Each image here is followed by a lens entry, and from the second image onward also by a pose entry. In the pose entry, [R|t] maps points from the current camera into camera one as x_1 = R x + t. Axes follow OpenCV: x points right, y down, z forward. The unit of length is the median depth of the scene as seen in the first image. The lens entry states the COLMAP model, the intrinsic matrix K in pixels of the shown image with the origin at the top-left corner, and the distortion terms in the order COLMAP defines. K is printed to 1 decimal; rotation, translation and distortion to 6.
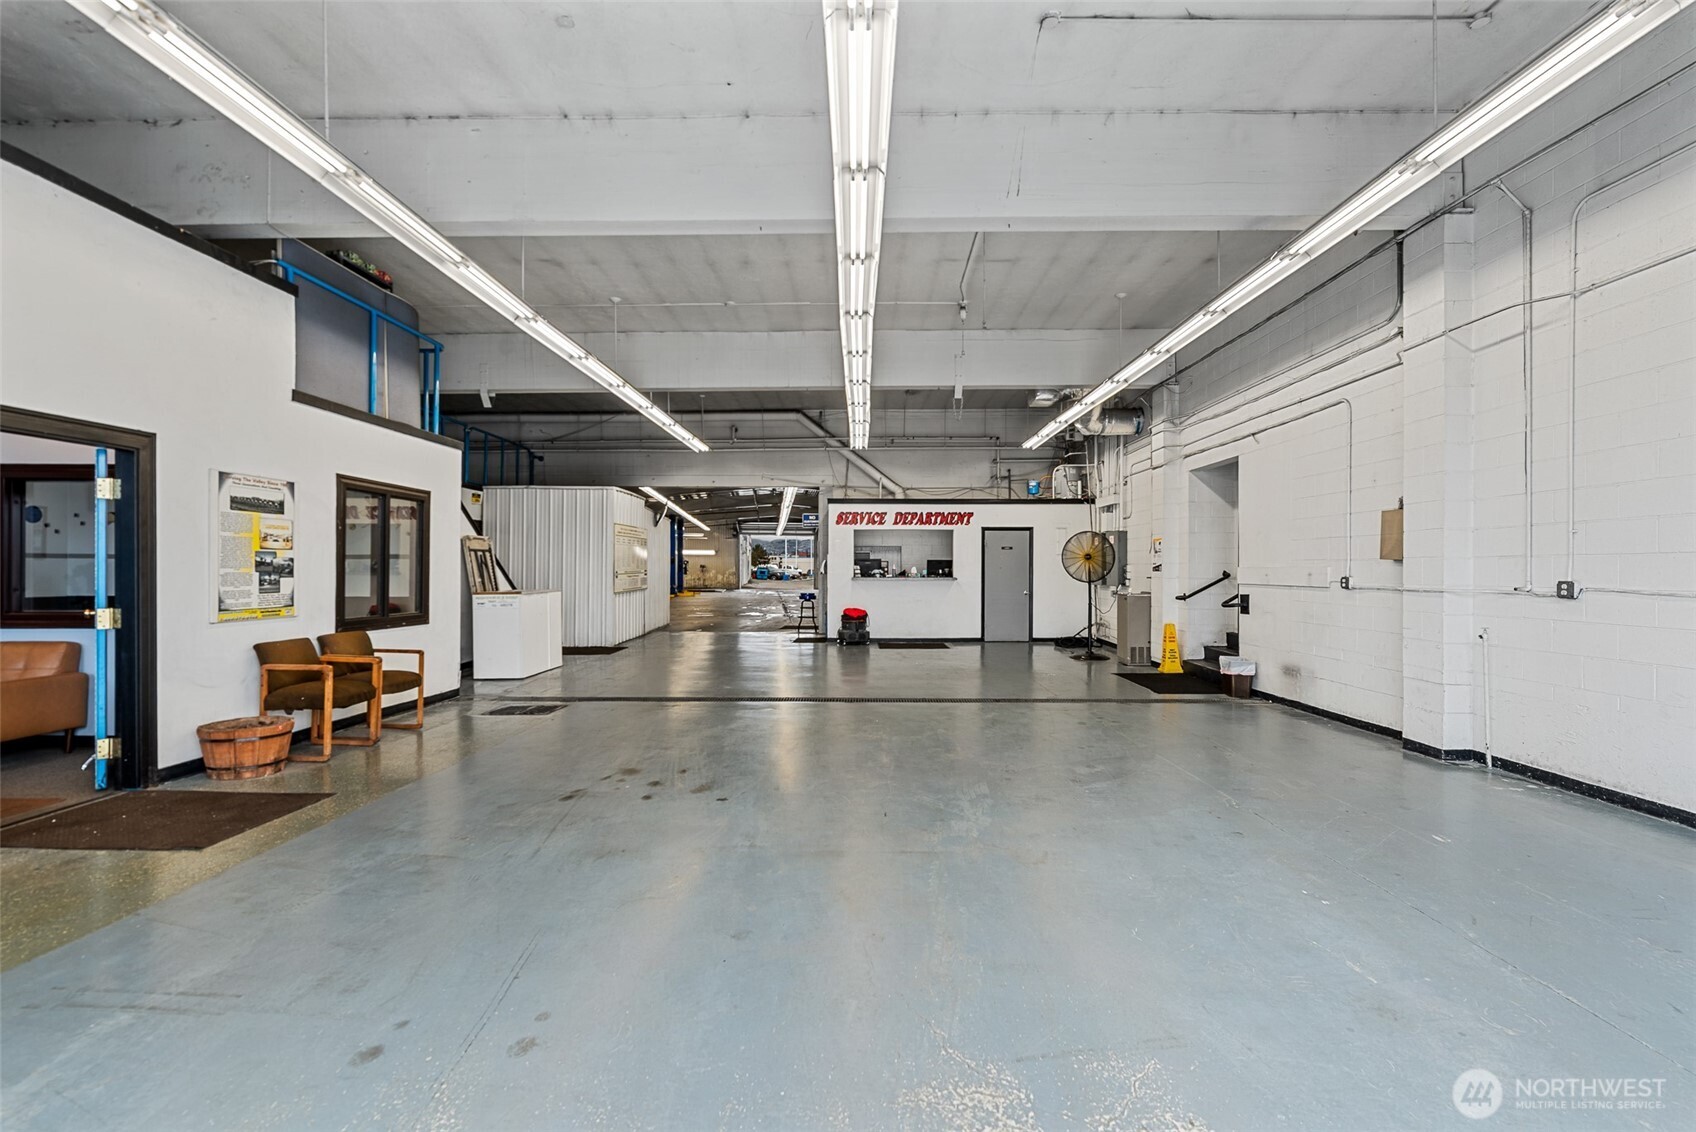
lens RADIAL K [[772.2, 0, 848.0], [0, 772.2, 566.0], [0, 0, 1]] dist [0.000243, 0.000008]
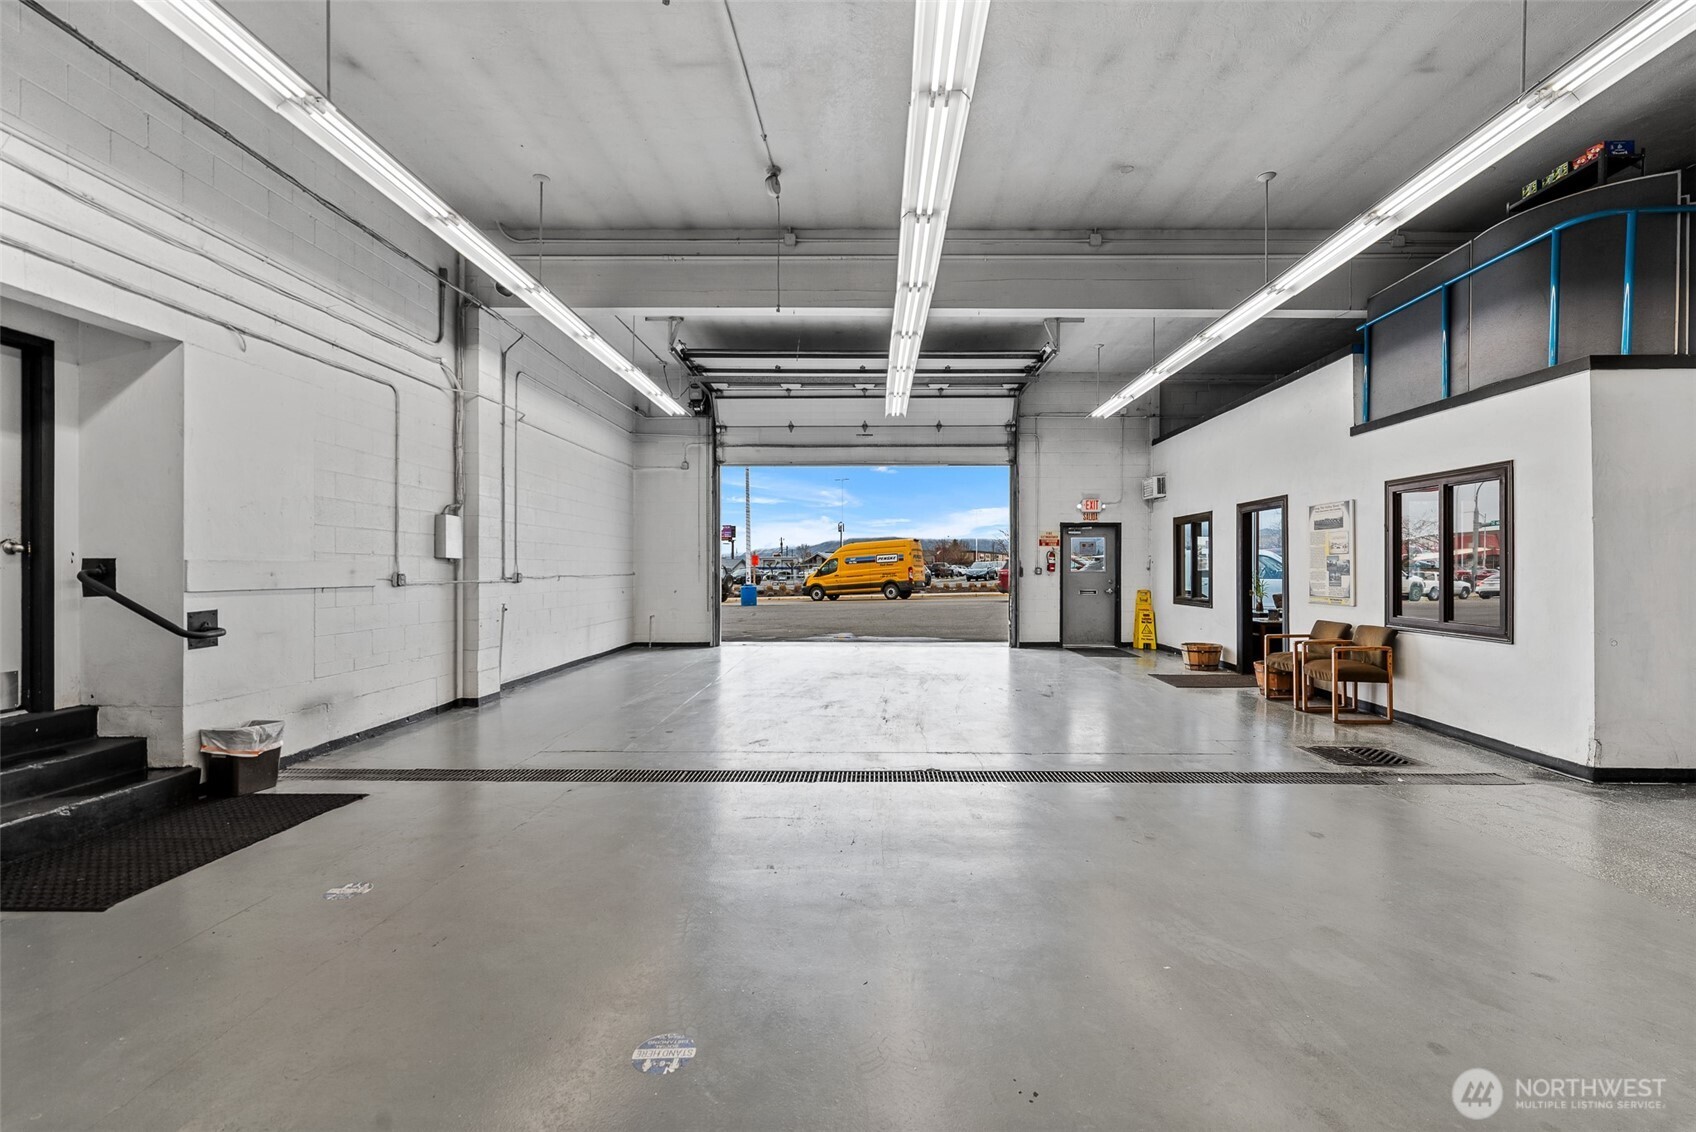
lens RADIAL K [[772.2, 0, 848.0], [0, 772.2, 566.0], [0, 0, 1]] dist [0.000243, 0.000008]
pose [[-0.999810, -0.002376, 0.019333, 0.084690], [-0.002606, 0.999926, -0.011852, 0.016853], [-0.019303, -0.011900, -0.999743, 2.283809]]
